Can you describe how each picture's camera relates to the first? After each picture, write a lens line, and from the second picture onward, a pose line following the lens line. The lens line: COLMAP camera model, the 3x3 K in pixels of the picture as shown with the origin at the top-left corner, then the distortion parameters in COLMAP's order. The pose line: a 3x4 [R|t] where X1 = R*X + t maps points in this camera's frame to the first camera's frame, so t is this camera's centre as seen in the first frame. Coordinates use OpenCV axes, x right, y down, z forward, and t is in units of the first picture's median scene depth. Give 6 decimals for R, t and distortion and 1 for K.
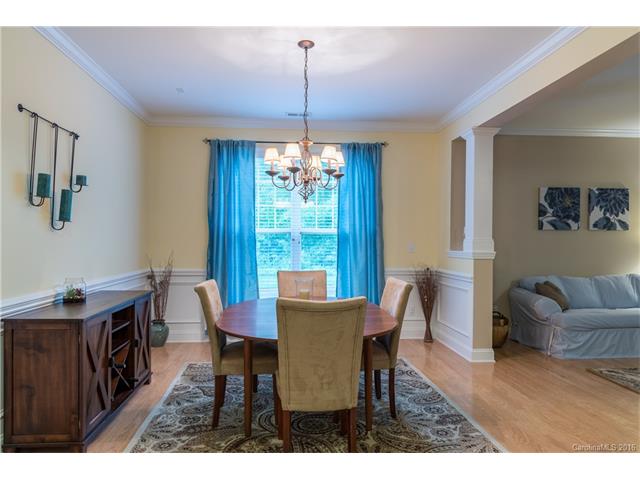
lens RADIAL K [[425.6, 0, 320.3], [0, 425.6, 242.5], [0, 0, 1]] dist [-0.007797, -0.009640]
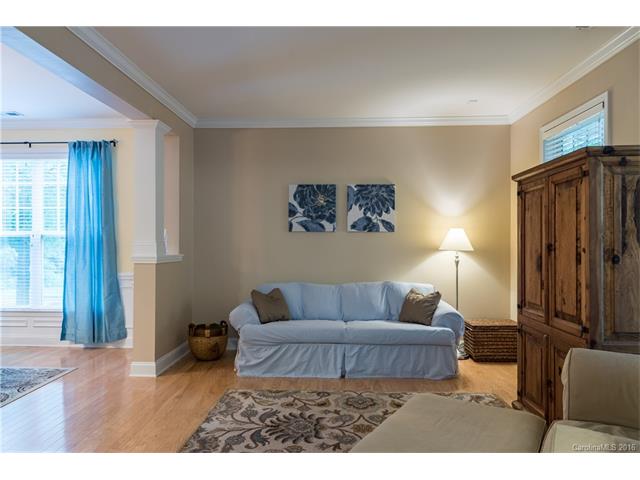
lens RADIAL K [[448.3, 0, 315.8], [0, 448.3, 237.9], [0, 0, 1]] dist [0.006036, 0.000349]
pose [[0.994157, -0.001257, -0.107941, 0.674007], [0.000246, 0.999956, -0.009380, -0.007637], [0.107948, 0.009299, 0.994113, 0.054758]]
